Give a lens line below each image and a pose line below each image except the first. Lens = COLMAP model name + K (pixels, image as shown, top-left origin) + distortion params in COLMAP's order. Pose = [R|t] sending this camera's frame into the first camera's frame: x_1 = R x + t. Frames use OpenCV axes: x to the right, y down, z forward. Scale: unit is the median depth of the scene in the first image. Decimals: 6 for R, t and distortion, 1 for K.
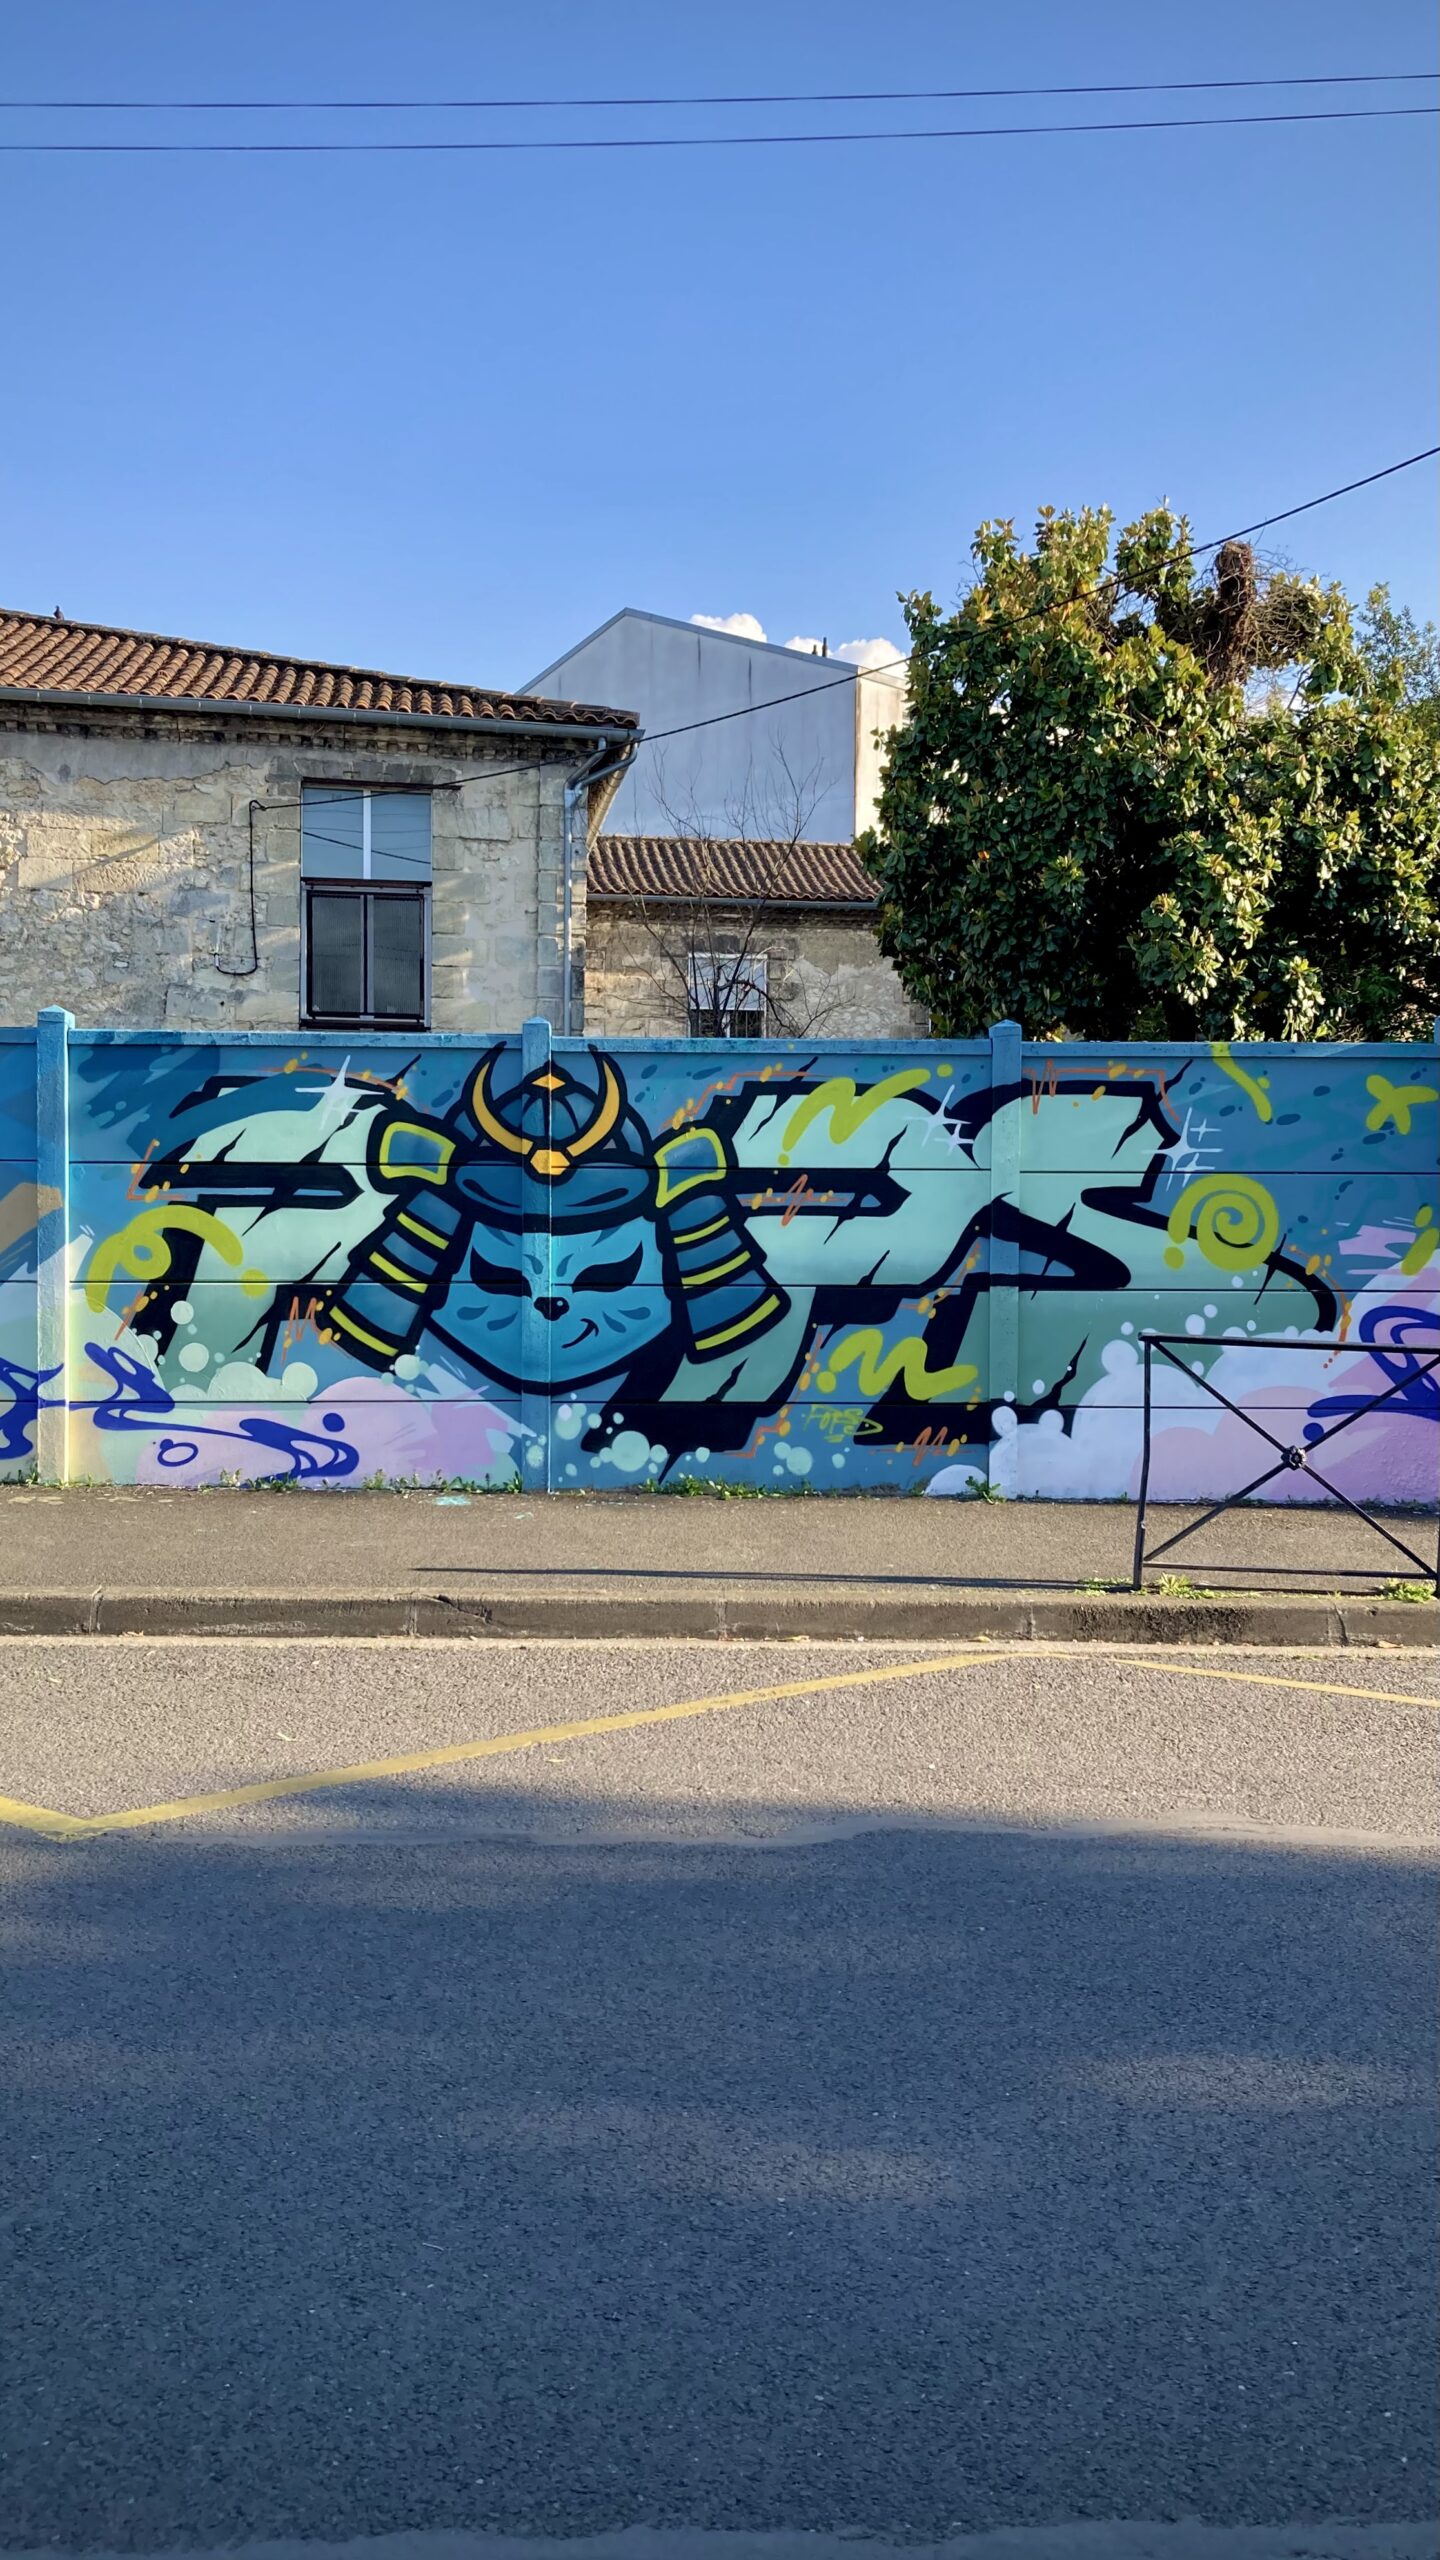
lens RADIAL K [[2090.8, 0, 730.1], [0, 2090.8, 1285.6], [0, 0, 1]] dist [0.139334, -0.560695]
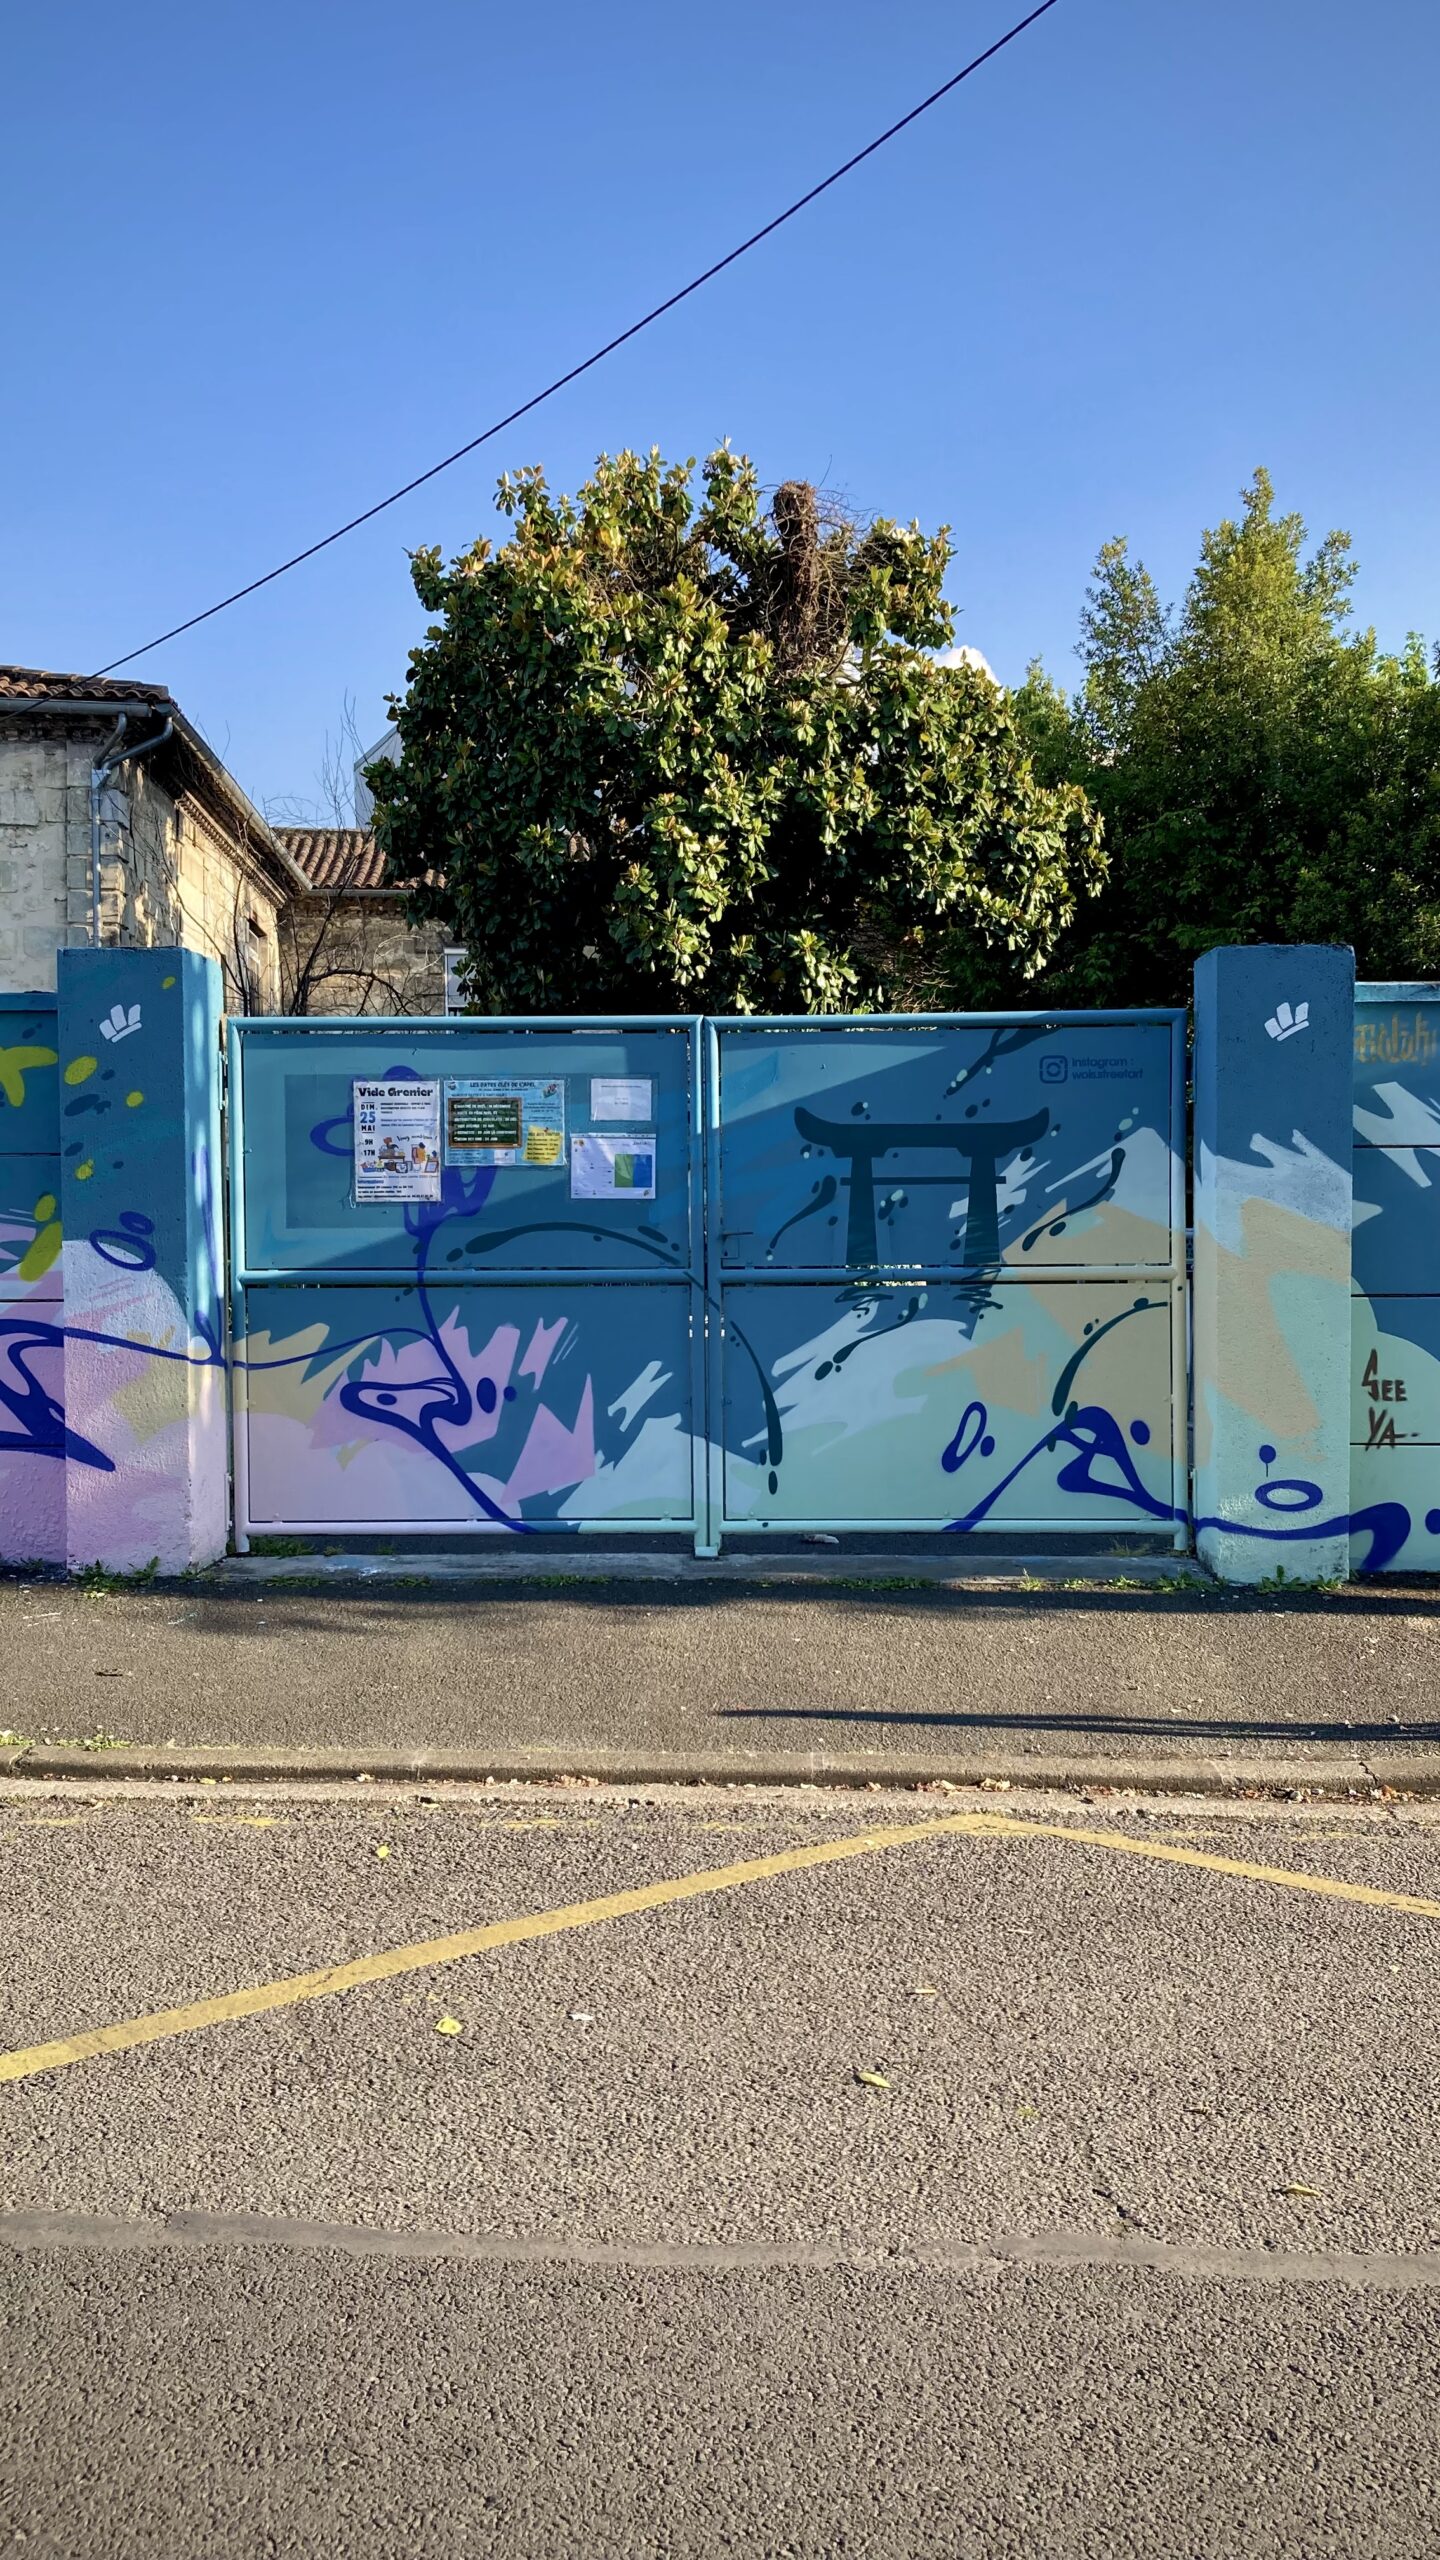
lens RADIAL K [[2053.4, 0, 738.9], [0, 2053.4, 1263.2], [0, 0, 1]] dist [0.146588, -0.516331]
pose [[0.997324, -0.009558, -0.072477, 0.303818], [0.008536, 0.999860, -0.014390, 0.000922], [0.072605, 0.013733, 0.997266, 0.108505]]
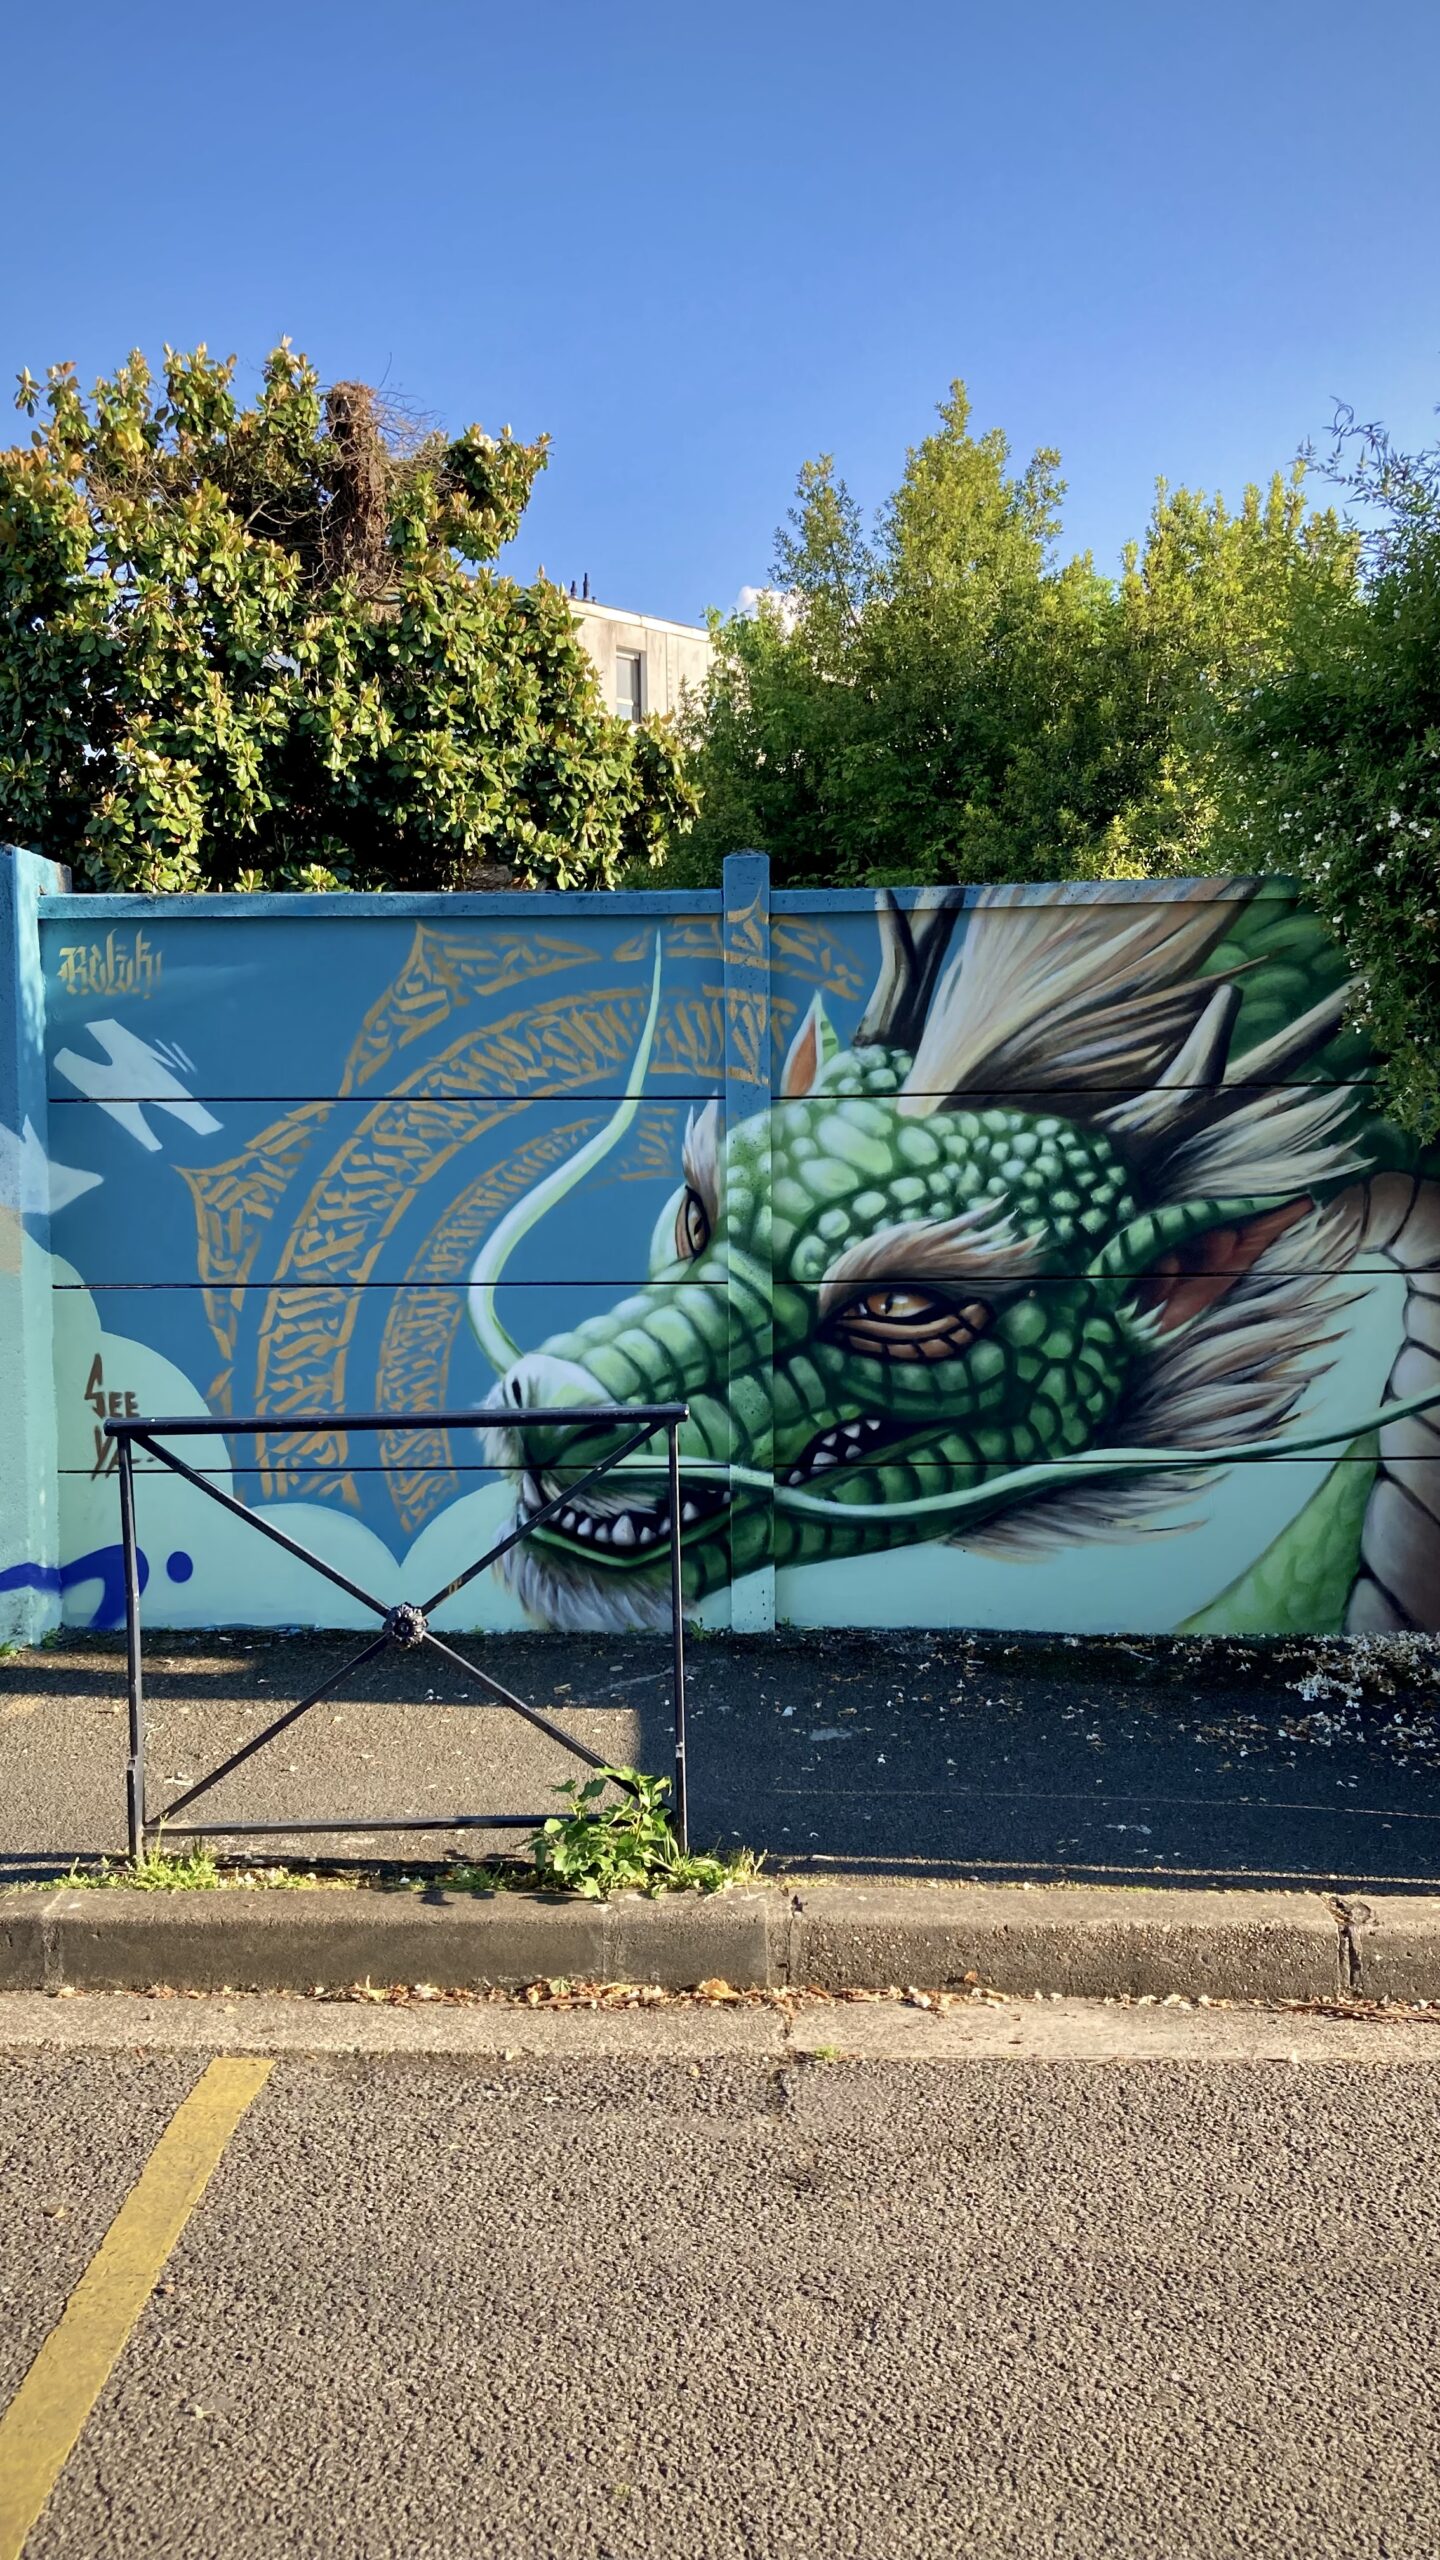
lens RADIAL K [[2053.4, 0, 738.9], [0, 2053.4, 1263.2], [0, 0, 1]] dist [0.146588, -0.516331]
pose [[0.998223, -0.014425, -0.057810, 0.482170], [0.014836, 0.999868, 0.006687, -0.001426], [0.057706, -0.007533, 0.998305, 0.188364]]
